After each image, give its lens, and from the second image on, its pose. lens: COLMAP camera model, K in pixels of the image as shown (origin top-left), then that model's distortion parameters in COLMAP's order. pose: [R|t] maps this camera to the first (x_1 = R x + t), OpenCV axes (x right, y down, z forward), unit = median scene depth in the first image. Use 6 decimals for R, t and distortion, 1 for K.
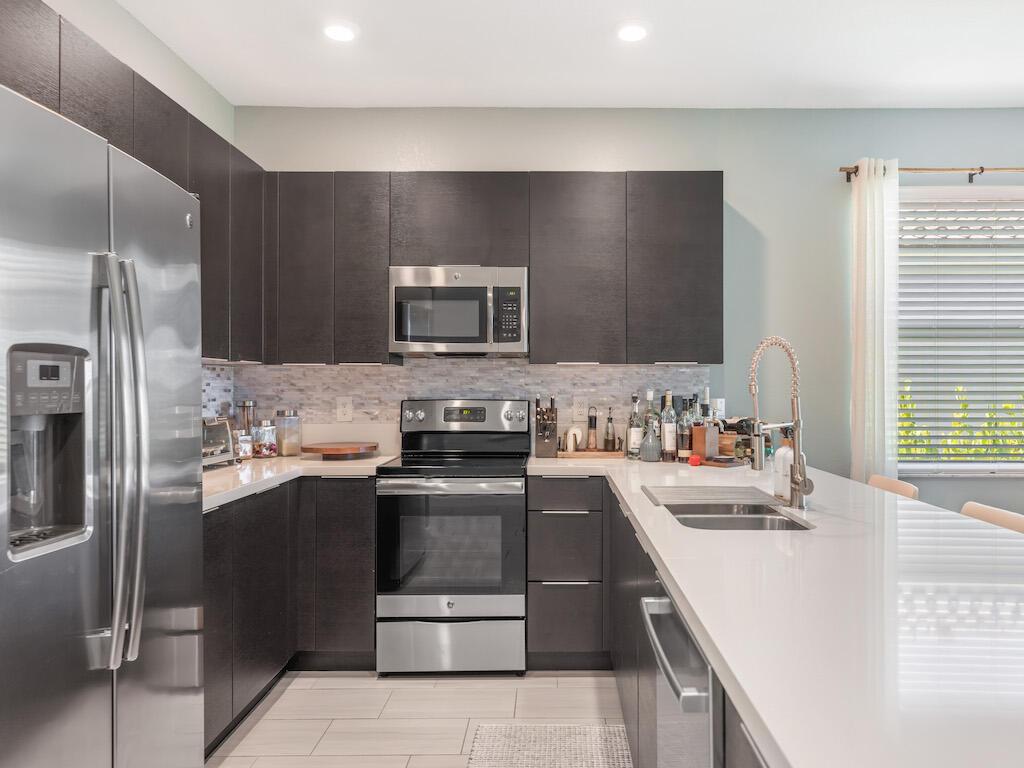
lens RADIAL K [[694.3, 0, 497.8], [0, 694.3, 382.8], [0, 0, 1]] dist [0.028025, -0.007100]
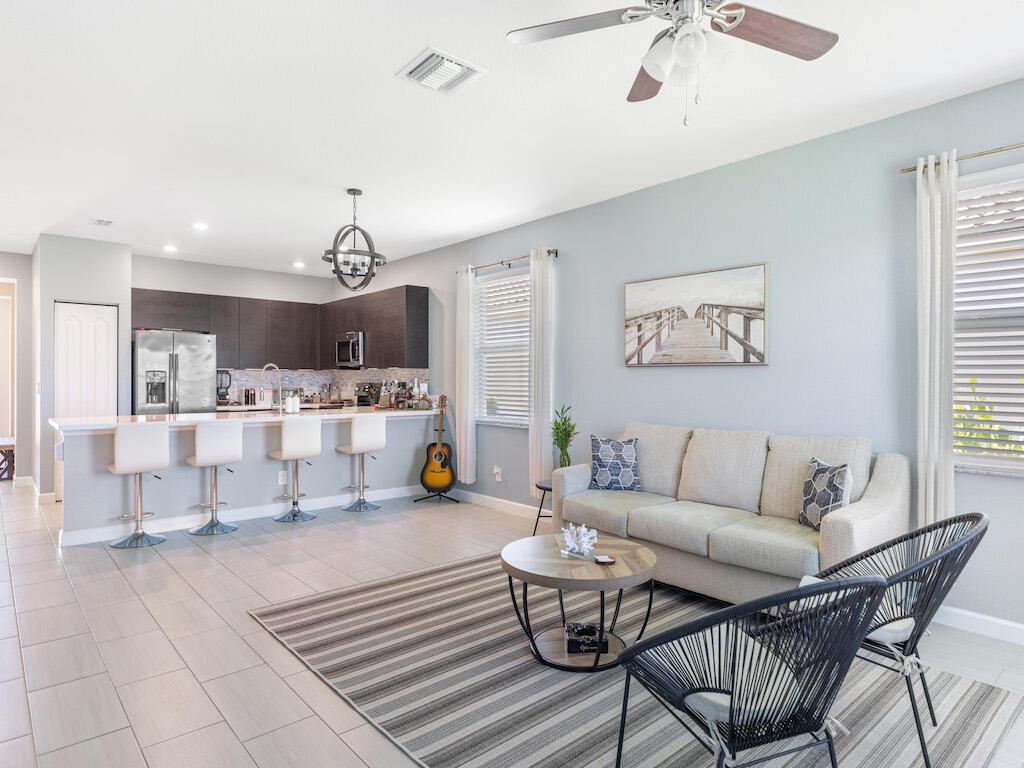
lens RADIAL K [[614.9, 0, 532.1], [0, 614.9, 383.1], [0, 0, 1]] dist [-0.020881, 0.000303]
pose [[0.657074, 0.005648, -0.753805, 2.146814], [0.001304, 0.999962, 0.008630, 0.004883], [0.753825, -0.006654, 0.657041, -0.029817]]
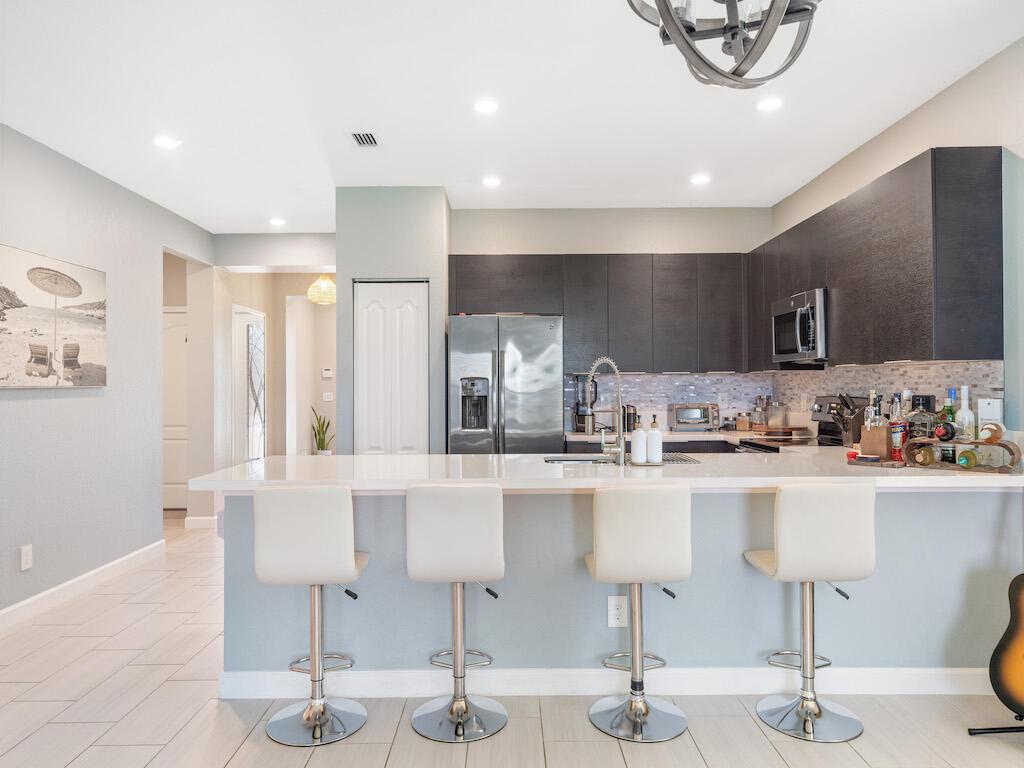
lens RADIAL K [[694.3, 0, 497.8], [0, 694.3, 382.8], [0, 0, 1]] dist [0.028025, -0.007100]
pose [[-0.030097, -0.007887, -0.999516, 1.260737], [0.011118, 0.999904, -0.008225, 0.003247], [0.999485, -0.011361, -0.030006, 0.455094]]
